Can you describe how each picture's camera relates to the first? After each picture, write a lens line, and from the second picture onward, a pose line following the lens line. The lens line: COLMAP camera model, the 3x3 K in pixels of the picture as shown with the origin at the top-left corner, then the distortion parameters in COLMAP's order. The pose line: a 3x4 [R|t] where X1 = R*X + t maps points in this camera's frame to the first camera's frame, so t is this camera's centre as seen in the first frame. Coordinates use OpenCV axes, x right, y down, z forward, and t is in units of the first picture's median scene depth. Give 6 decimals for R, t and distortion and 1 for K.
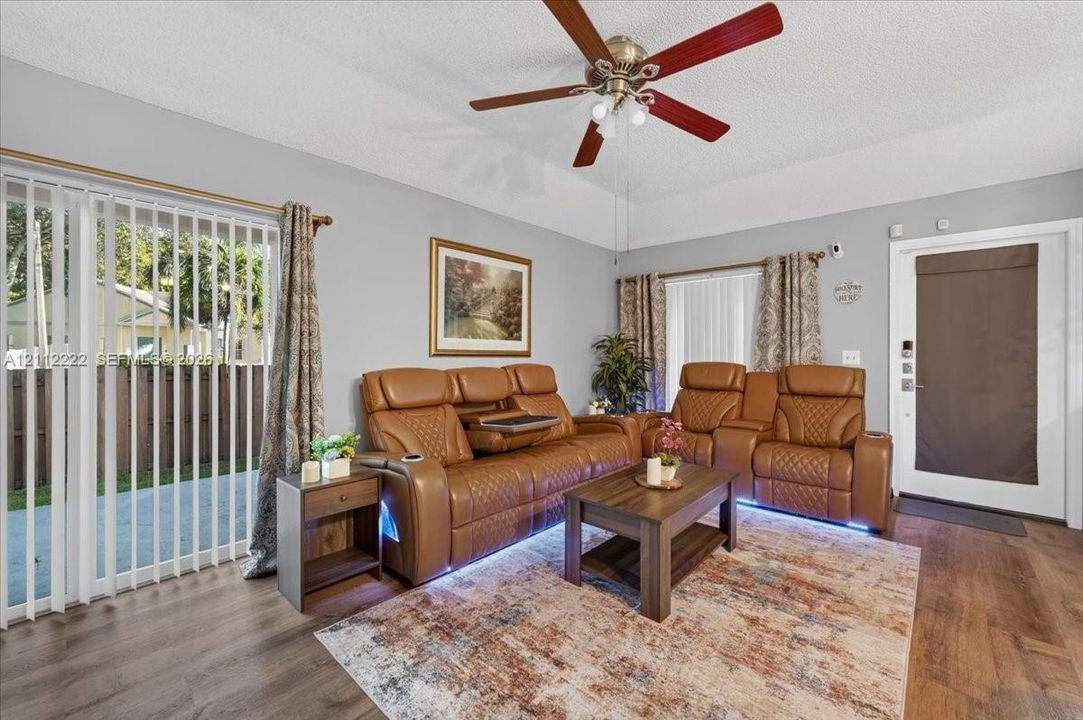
lens RADIAL K [[434.4, 0, 546.9], [0, 434.4, 353.3], [0, 0, 1]] dist [0.000411, -0.000149]
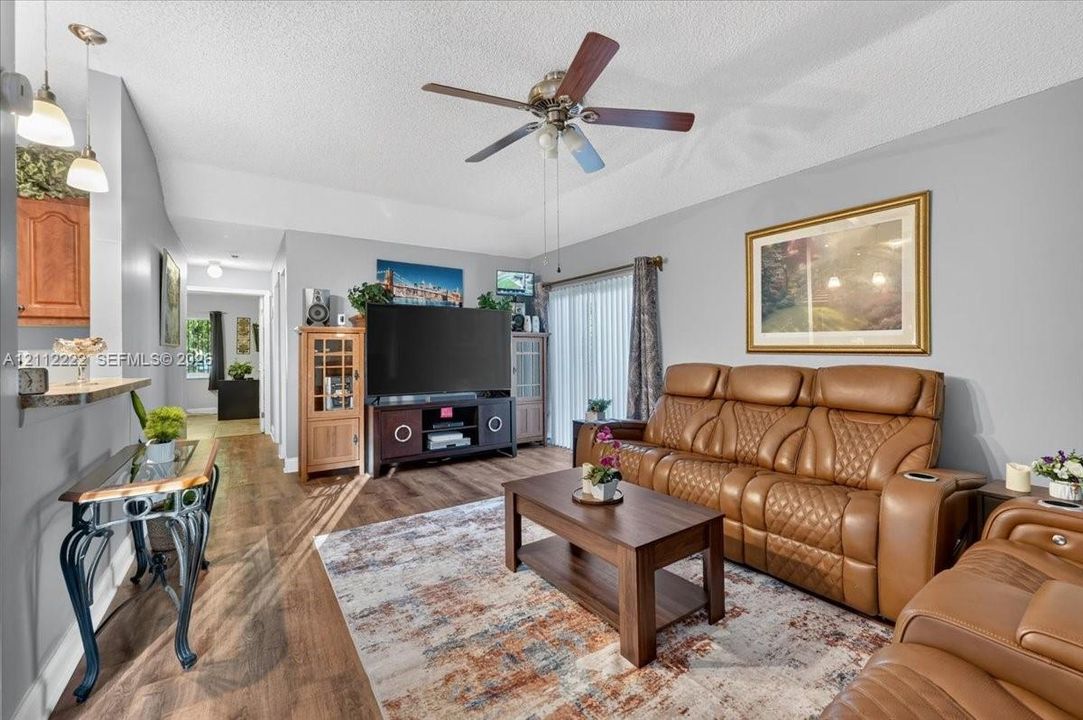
lens RADIAL K [[434.4, 0, 546.9], [0, 434.4, 353.3], [0, 0, 1]] dist [0.000411, -0.000149]
pose [[-0.223306, 0.002282, -0.974746, 1.189637], [0.007992, 0.999968, 0.000510, 0.004455], [0.974716, -0.007677, -0.223317, 1.143121]]
